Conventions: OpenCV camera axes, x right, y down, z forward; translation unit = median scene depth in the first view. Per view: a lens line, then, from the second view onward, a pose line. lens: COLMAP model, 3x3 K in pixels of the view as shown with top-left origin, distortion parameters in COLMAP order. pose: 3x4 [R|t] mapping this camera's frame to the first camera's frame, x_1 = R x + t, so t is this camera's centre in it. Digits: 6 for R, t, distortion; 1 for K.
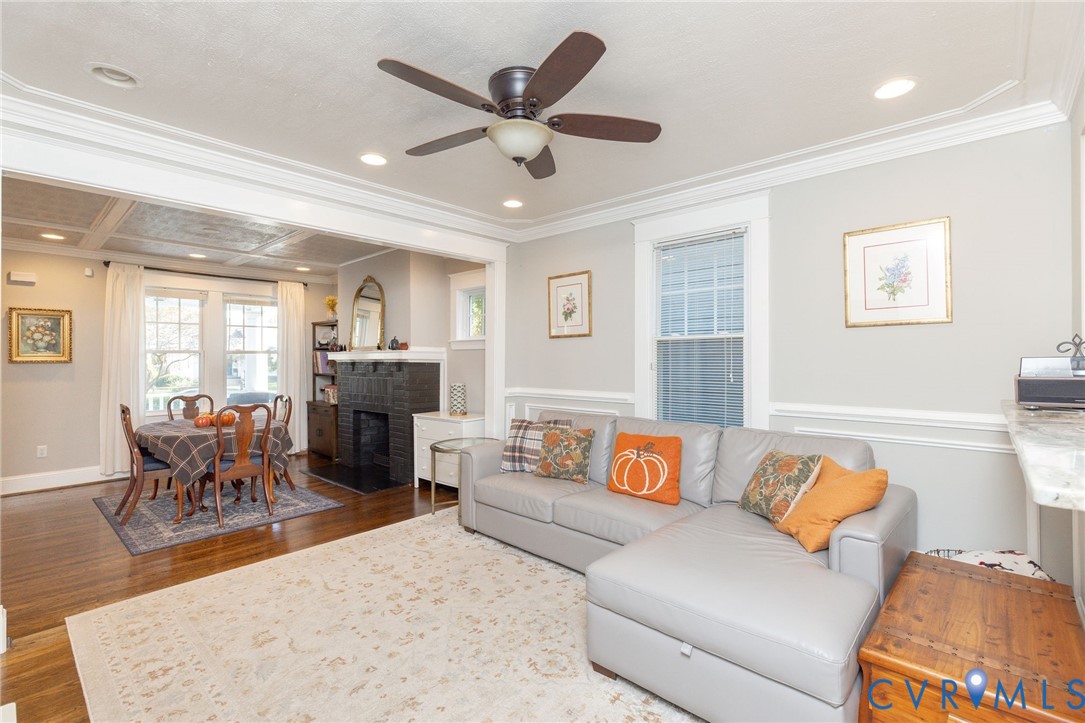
lens RADIAL K [[485.7, 0, 549.5], [0, 485.7, 359.6], [0, 0, 1]] dist [0.003113, -0.000555]
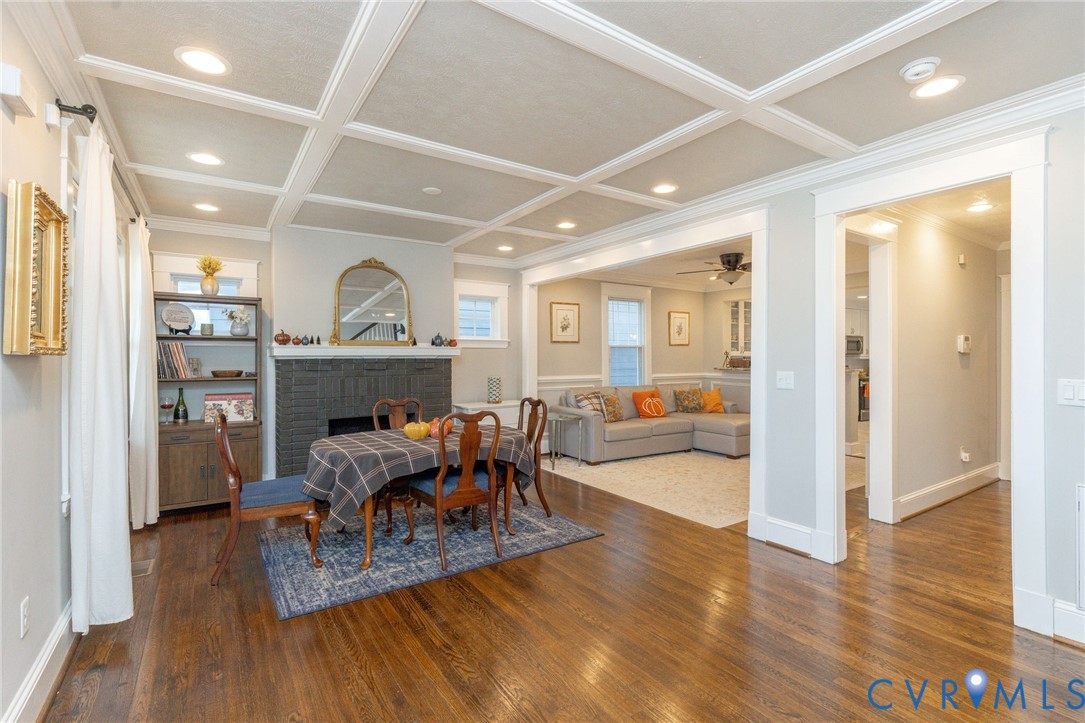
lens RADIAL K [[485.7, 0, 531.9], [0, 485.7, 364.1], [0, 0, 1]] dist [0.003113, -0.000555]
pose [[0.272301, -0.002037, 0.962210, -1.778058], [0.007695, 0.999970, -0.000061, 0.027255], [-0.962181, 0.007420, 0.272309, 0.795686]]
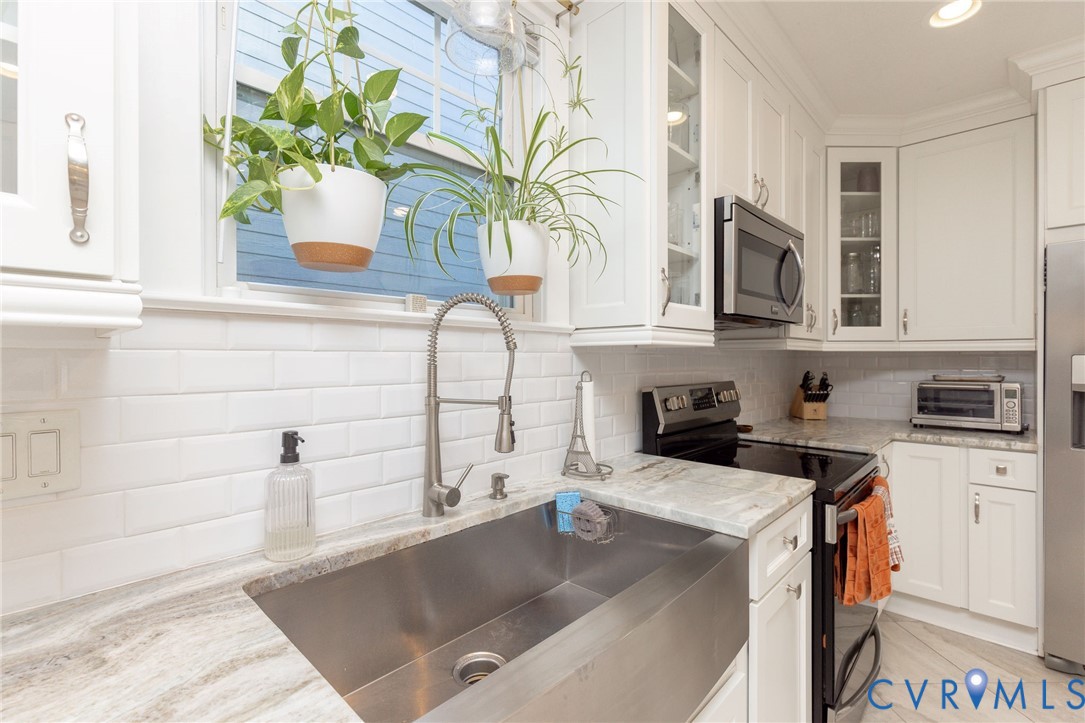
lens RADIAL K [[485.7, 0, 540.8], [0, 485.7, 356.3], [0, 0, 1]] dist [0.003113, -0.000555]
pose [[0.035504, 0.001786, 0.999368, 0.986312], [0.001229, 0.999998, -0.001830, 0.017256], [-0.999369, 0.001293, 0.035502, -0.033420]]
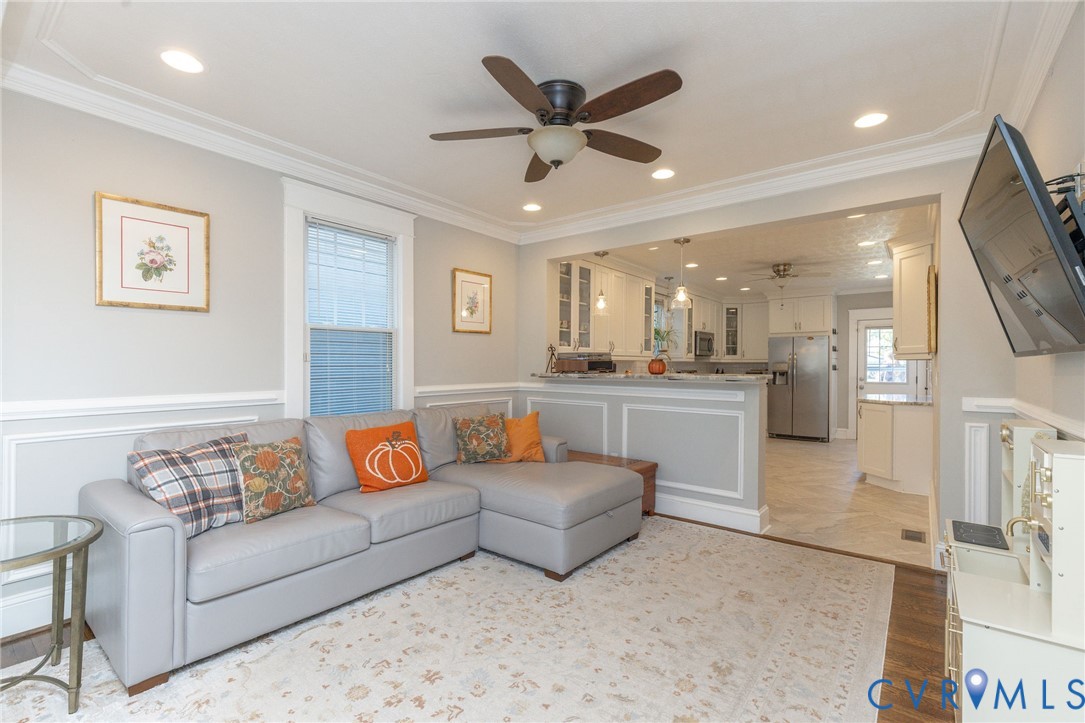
lens RADIAL K [[485.7, 0, 539.6], [0, 485.7, 370.0], [0, 0, 1]] dist [0.003113, -0.000555]
pose [[-0.063184, -0.006359, 0.997982, -0.703729], [0.001130, 0.999979, 0.006443, 0.032202], [-0.998001, 0.001534, -0.063176, 0.660313]]
